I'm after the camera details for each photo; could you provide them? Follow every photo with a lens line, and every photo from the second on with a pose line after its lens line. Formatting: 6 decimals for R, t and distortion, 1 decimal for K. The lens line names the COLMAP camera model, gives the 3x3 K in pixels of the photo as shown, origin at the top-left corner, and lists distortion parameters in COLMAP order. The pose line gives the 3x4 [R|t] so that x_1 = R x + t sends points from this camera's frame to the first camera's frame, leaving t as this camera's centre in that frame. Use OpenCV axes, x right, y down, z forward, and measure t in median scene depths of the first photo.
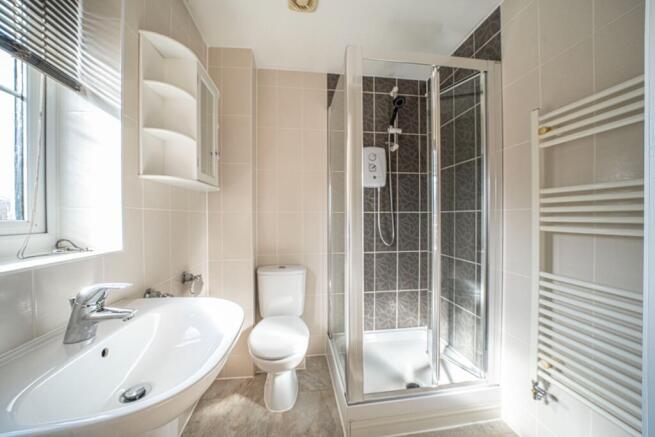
lens RADIAL K [[226.9, 0, 327.6], [0, 226.9, 217.8], [0, 0, 1]] dist [-0.002270, -0.000046]
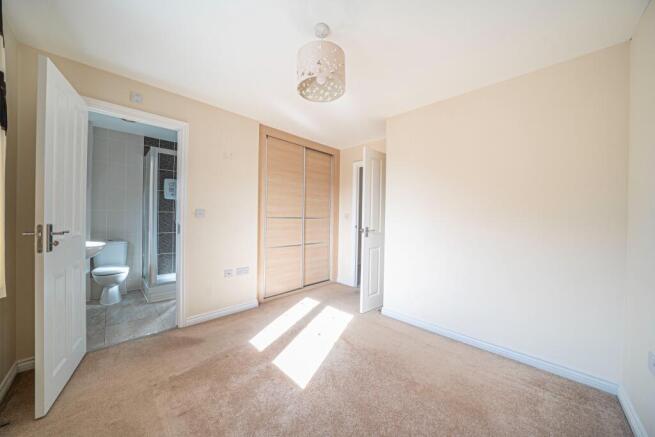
lens RADIAL K [[226.9, 0, 326.9], [0, 226.9, 217.8], [0, 0, 1]] dist [-0.002270, -0.000046]
pose [[0.789255, 0.016435, 0.613845, 0.053072], [-0.017549, 0.999837, -0.004207, 0.010588], [-0.613815, -0.007452, 0.789415, -1.515269]]
